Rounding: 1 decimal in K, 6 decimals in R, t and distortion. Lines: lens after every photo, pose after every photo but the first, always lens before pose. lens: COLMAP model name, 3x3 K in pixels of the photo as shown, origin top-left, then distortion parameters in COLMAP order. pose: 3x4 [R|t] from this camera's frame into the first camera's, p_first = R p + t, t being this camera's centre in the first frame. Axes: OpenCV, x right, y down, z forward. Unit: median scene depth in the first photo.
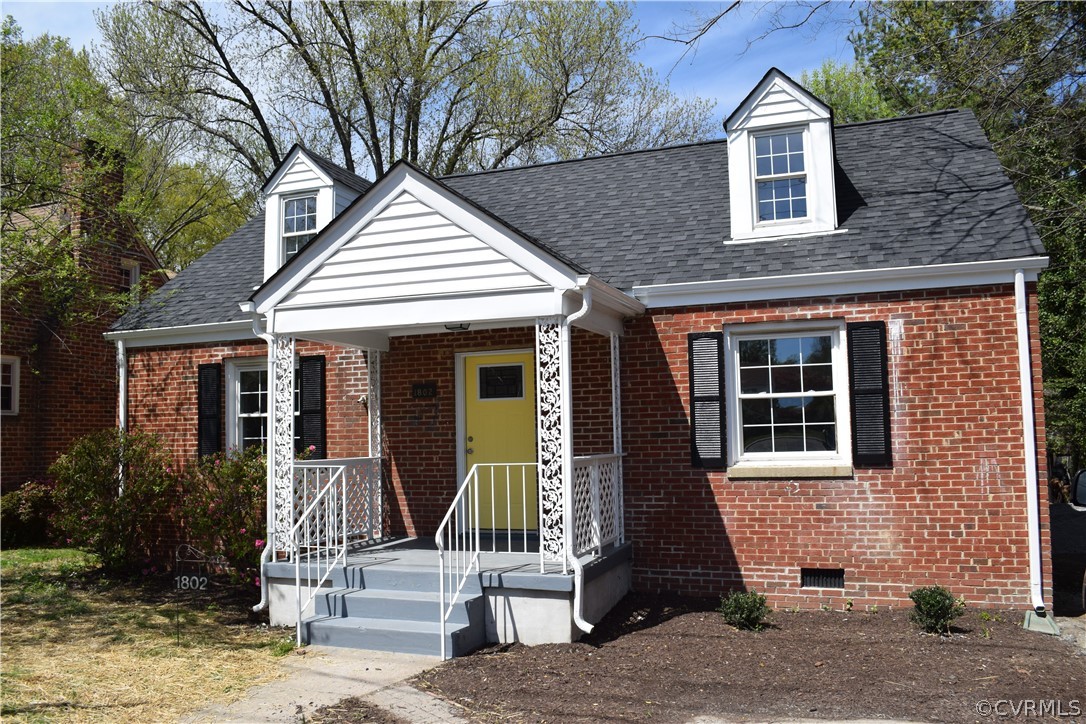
lens RADIAL K [[857.6, 0, 543.0], [0, 857.6, 362.0], [0, 0, 1]] dist [-0.079935, 0.004441]
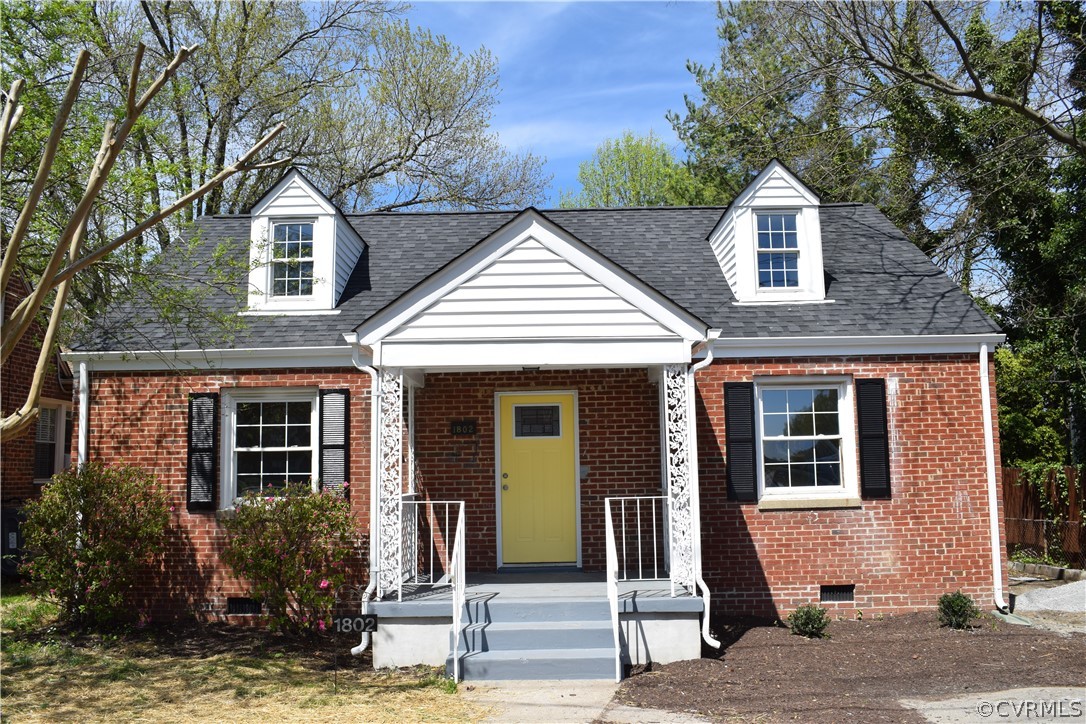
lens RADIAL K [[857.6, 0, 543.0], [0, 857.6, 362.0], [0, 0, 1]] dist [-0.079935, 0.004441]
pose [[0.943096, 0.046421, 0.329264, -0.451379], [-0.030902, 0.998158, -0.052215, 0.006697], [-0.331081, 0.039069, 0.942793, 0.008514]]
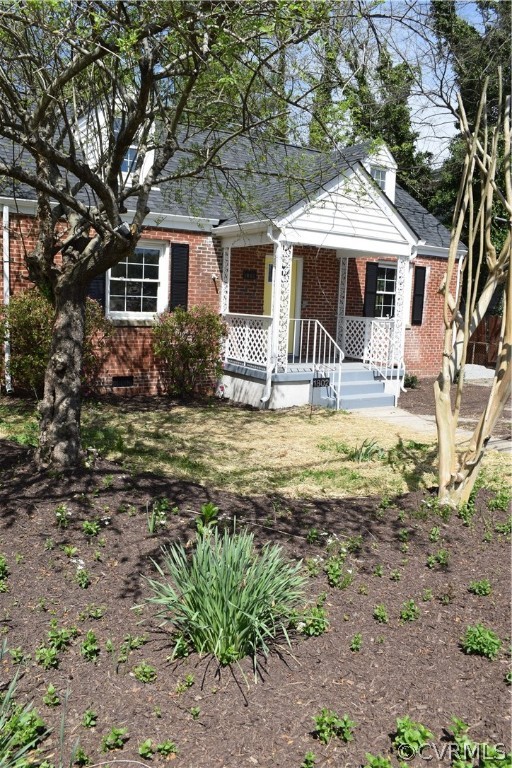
lens RADIAL K [[606.5, 0, 256.0], [0, 606.5, 384.0], [0, 0, 1]] dist [-0.079935, 0.004441]
pose [[0.609722, -0.063200, 0.790091, -1.281399], [-0.119888, 0.977994, 0.170749, 0.045308], [-0.783496, -0.198832, 0.588728, 0.272309]]
